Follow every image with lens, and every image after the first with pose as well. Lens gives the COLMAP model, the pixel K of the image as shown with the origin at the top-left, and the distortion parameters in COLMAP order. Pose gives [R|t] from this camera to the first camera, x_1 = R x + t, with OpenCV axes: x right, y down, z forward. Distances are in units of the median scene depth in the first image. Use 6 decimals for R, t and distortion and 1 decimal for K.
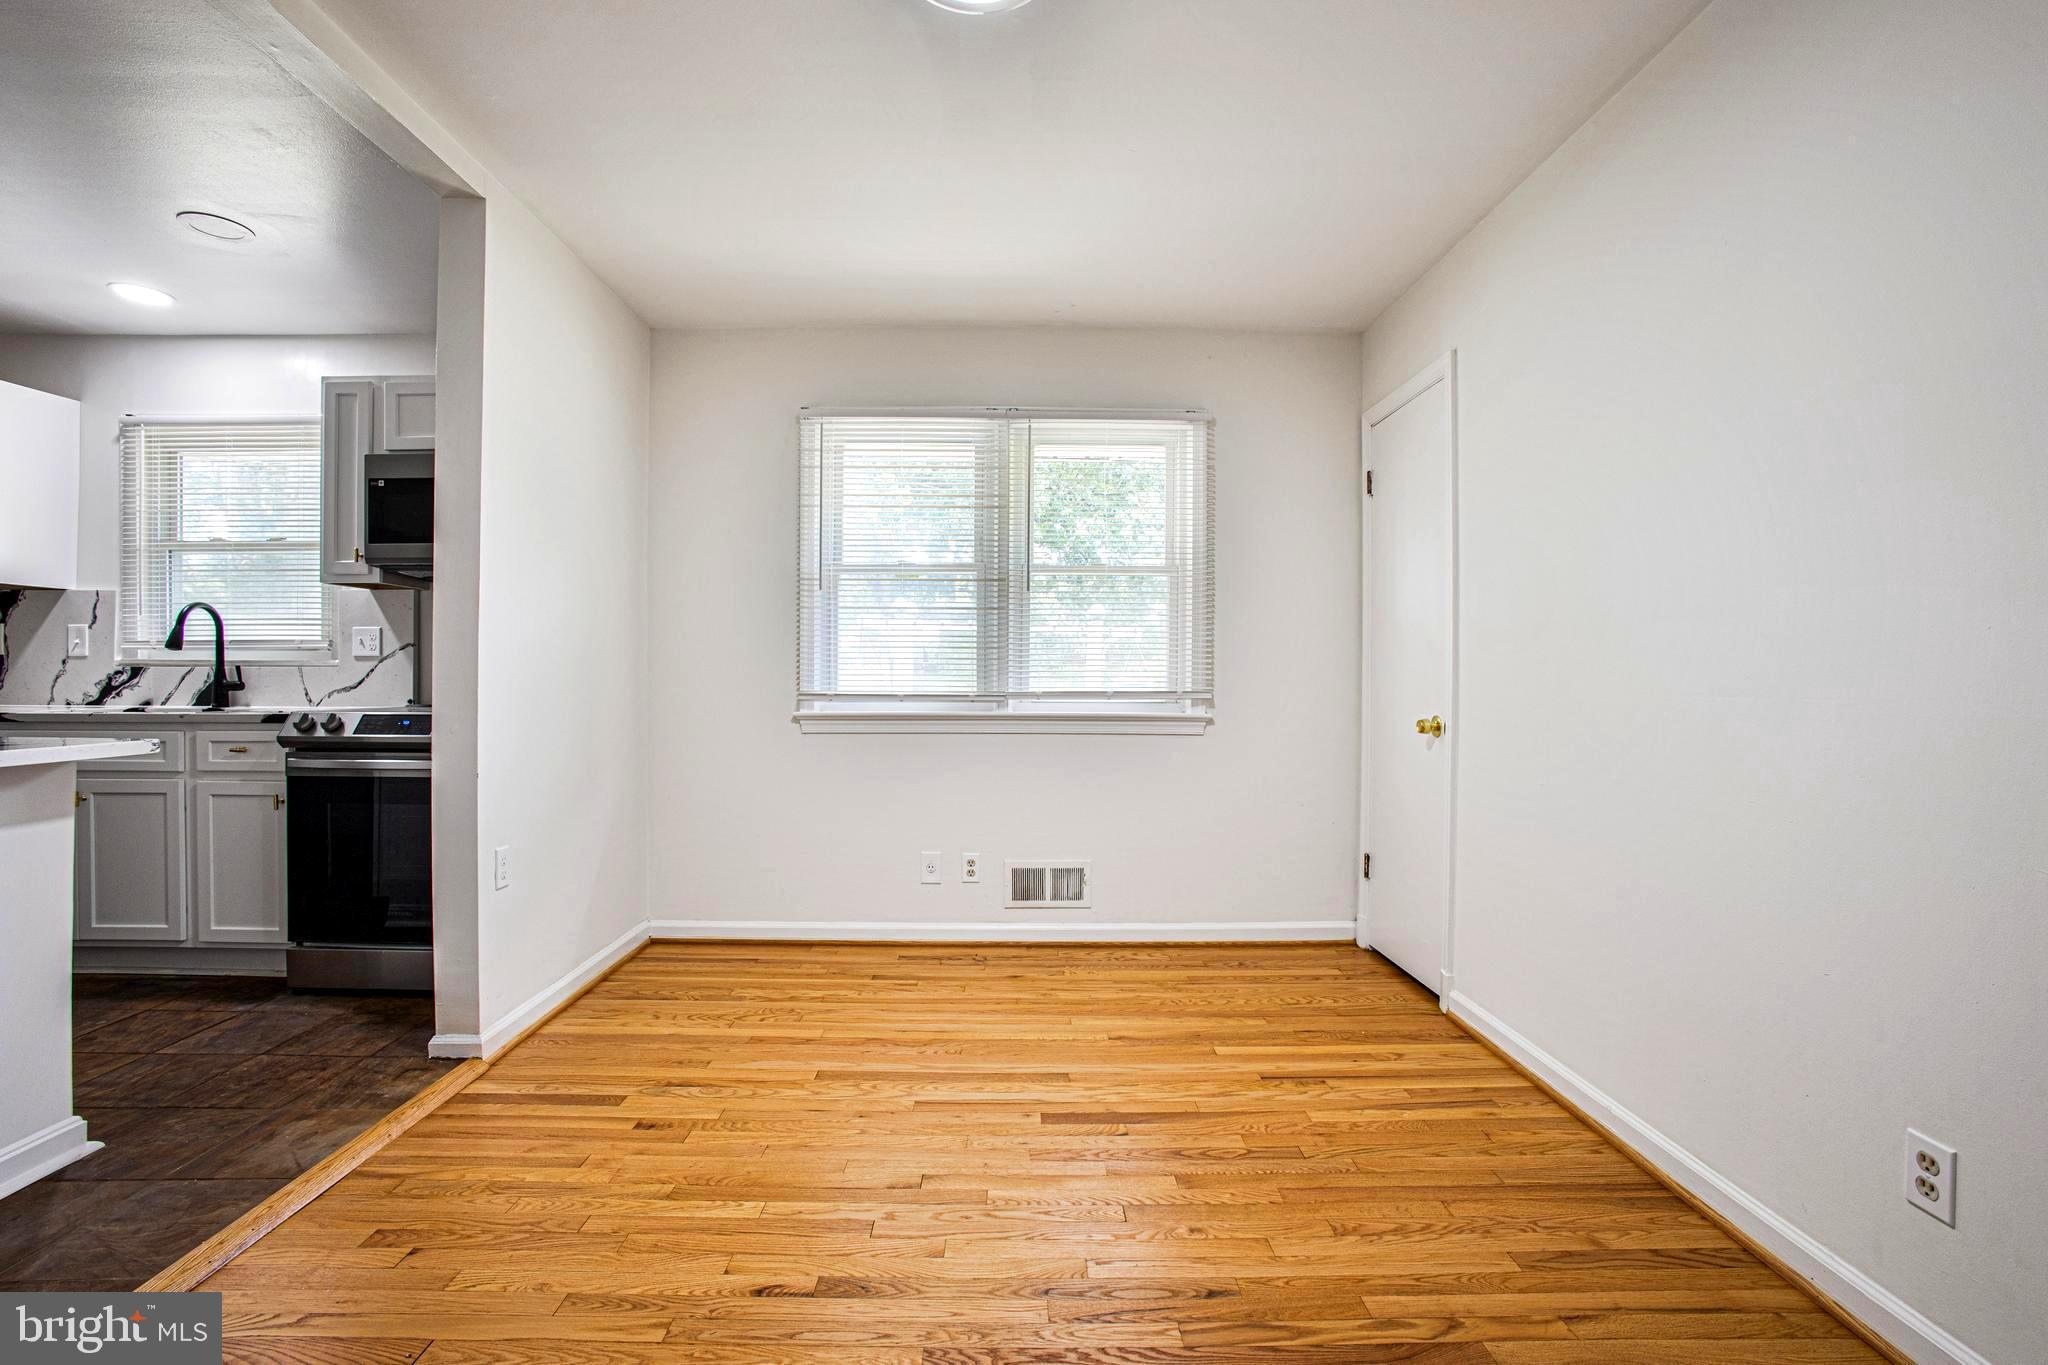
lens RADIAL K [[928.4, 0, 1027.8], [0, 928.4, 685.5], [0, 0, 1]] dist [-0.068710, 0.027646]
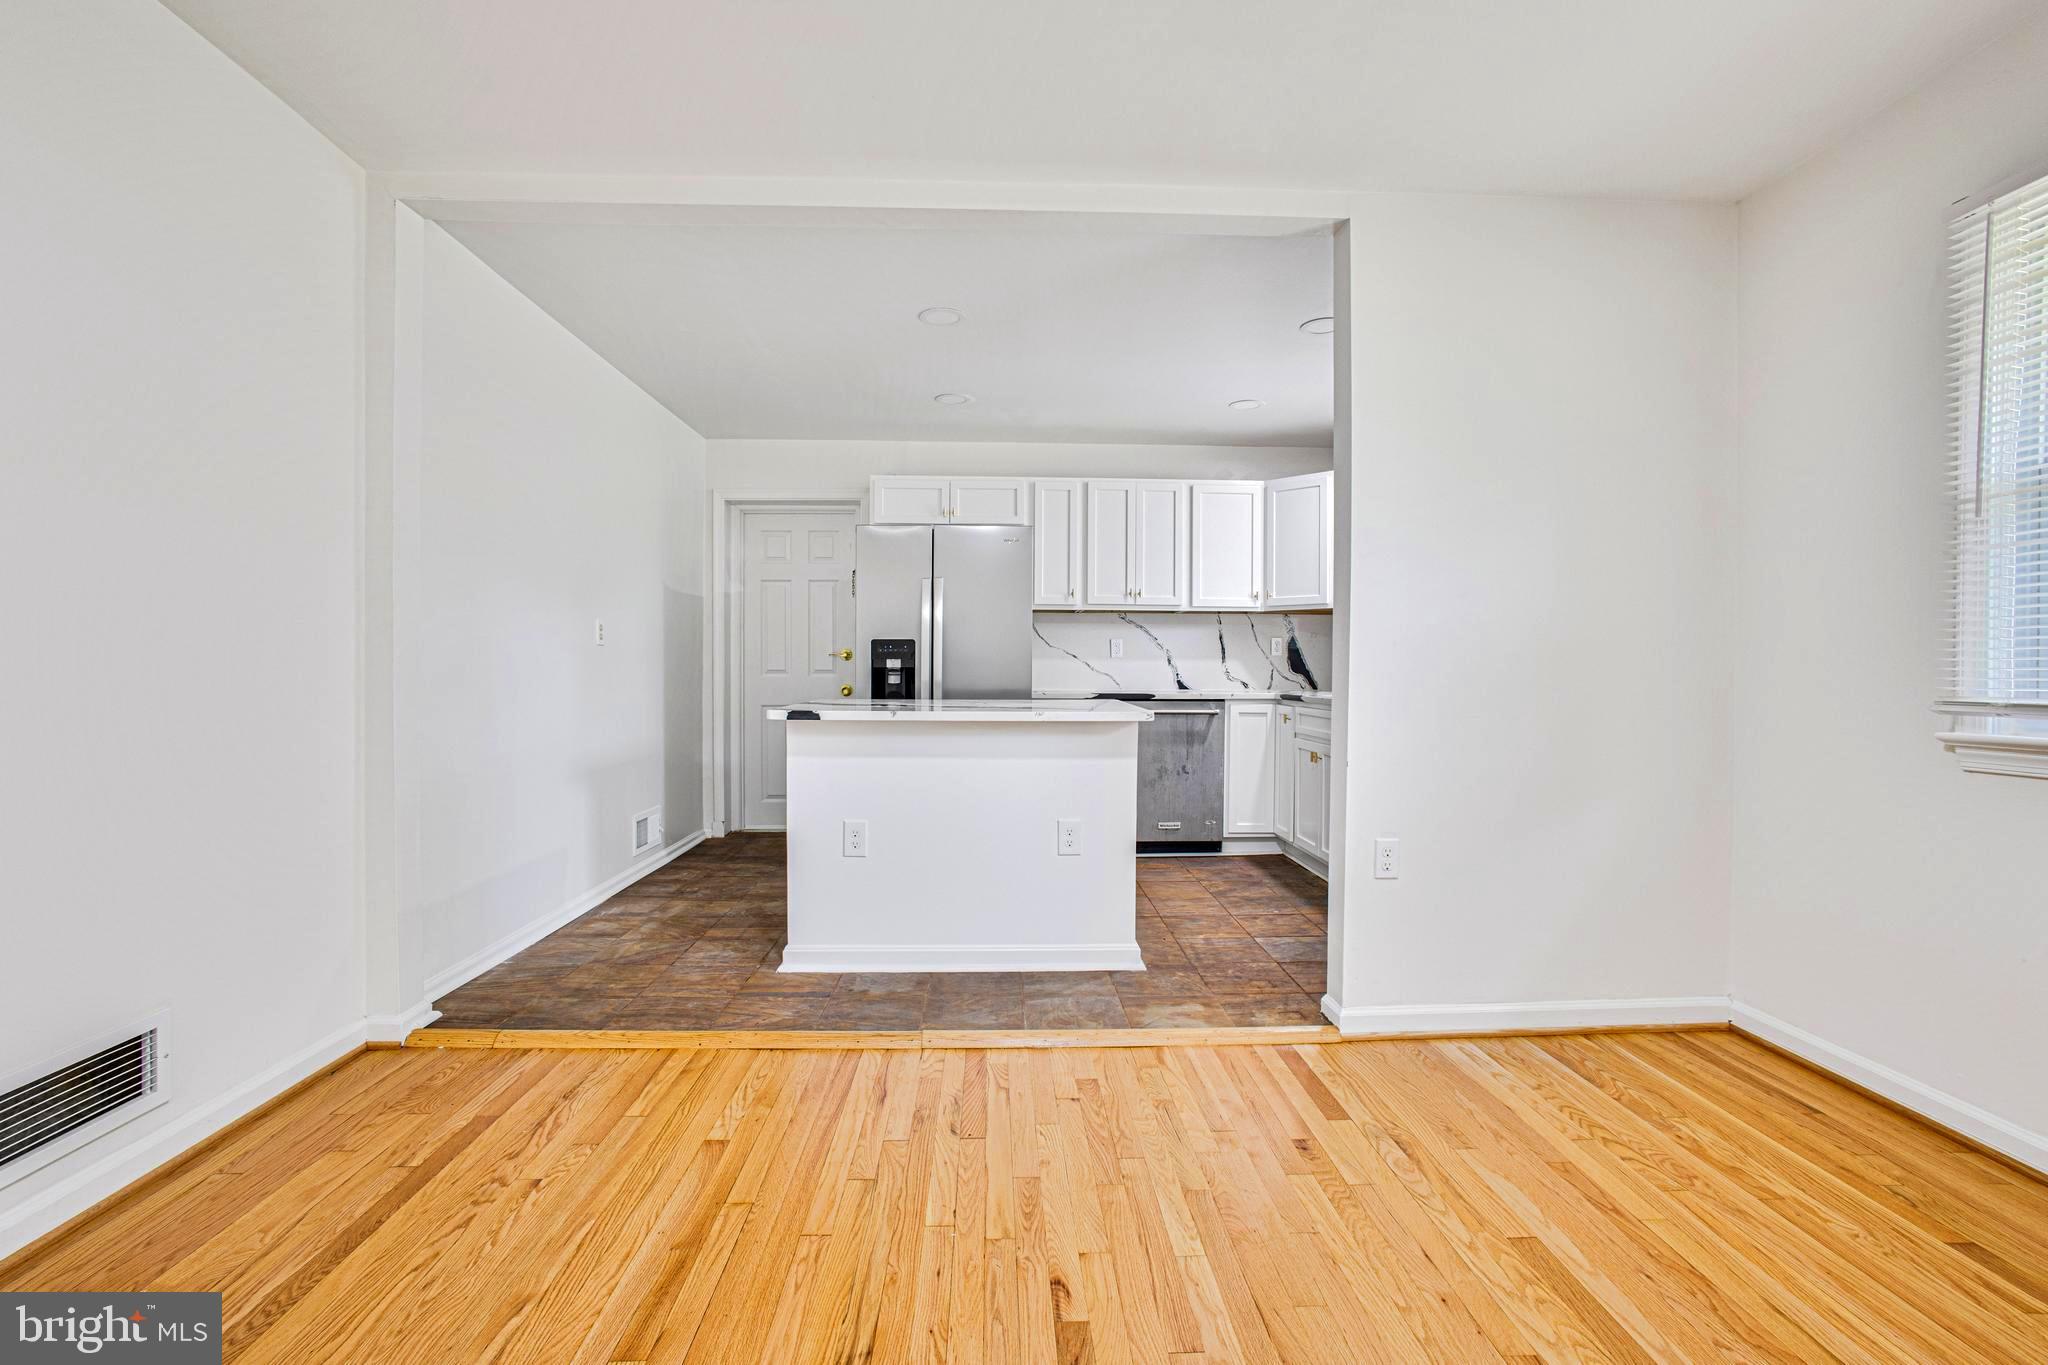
lens RADIAL K [[908.6, 0, 1016.2], [0, 908.6, 675.1], [0, 0, 1]] dist [-0.011820, 0.000558]
pose [[0.020940, 0.003170, -0.999776, 0.307729], [-0.012288, 0.999920, 0.002913, -0.002004], [0.999705, 0.012224, 0.020978, 0.405080]]
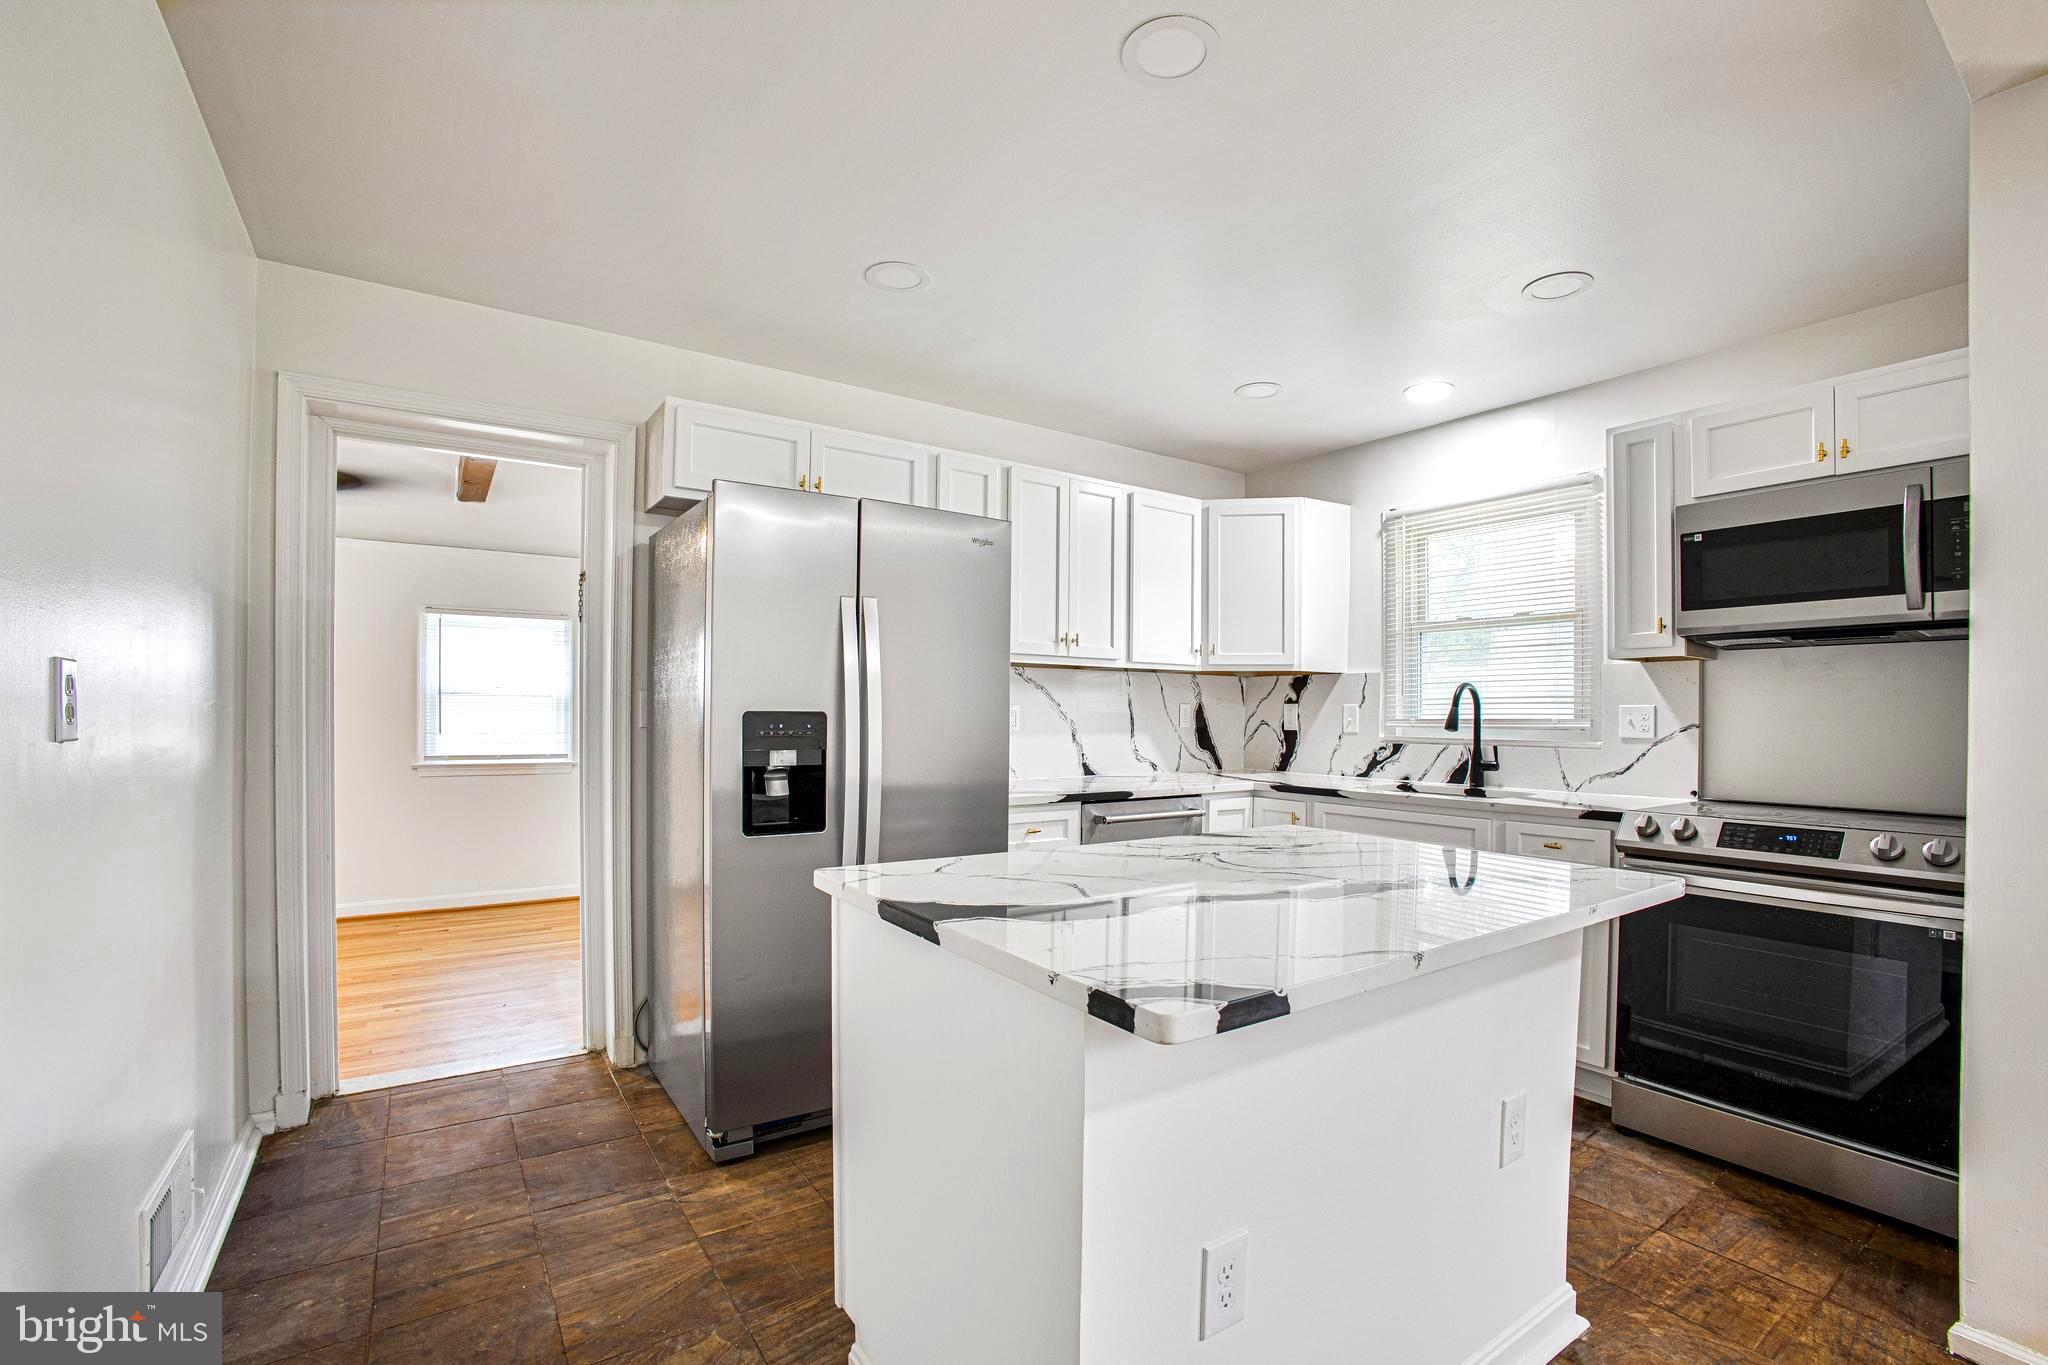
lens RADIAL K [[914.6, 0, 1025.5], [0, 914.6, 714.4], [0, 0, 1]] dist [-0.090775, 0.032446]
pose [[0.559420, 0.000578, -0.828884, -0.355235], [-0.012278, 0.999896, -0.007589, -0.042243], [0.828794, 0.014423, 0.559368, 0.025740]]
